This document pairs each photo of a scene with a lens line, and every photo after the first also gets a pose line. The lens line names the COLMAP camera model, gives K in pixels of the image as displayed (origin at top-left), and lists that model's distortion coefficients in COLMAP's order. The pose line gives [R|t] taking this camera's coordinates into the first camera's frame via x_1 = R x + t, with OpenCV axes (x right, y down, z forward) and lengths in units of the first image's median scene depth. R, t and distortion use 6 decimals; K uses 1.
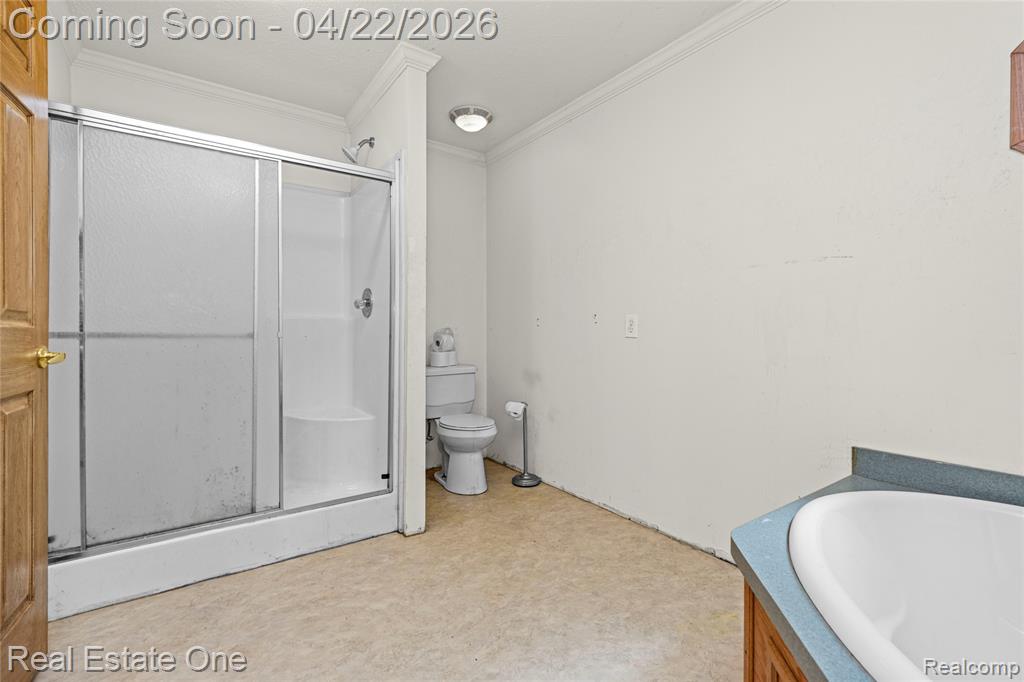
lens RADIAL K [[466.6, 0, 511.0], [0, 466.6, 335.0], [0, 0, 1]] dist [0.004278, -0.003483]
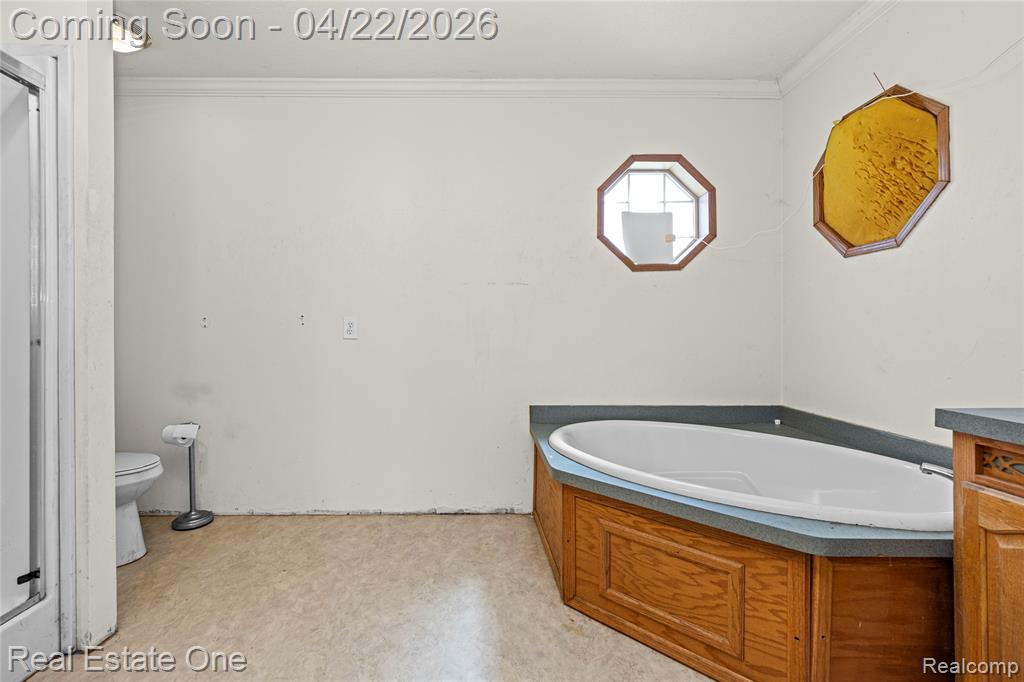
lens RADIAL K [[447.1, 0, 507.5], [0, 447.1, 337.2], [0, 0, 1]] dist [0.001397, -0.000911]
pose [[0.549104, -0.014386, 0.835630, -0.391091], [0.009835, 0.999894, 0.010751, -0.005994], [-0.835696, 0.002315, 0.549187, 0.165572]]
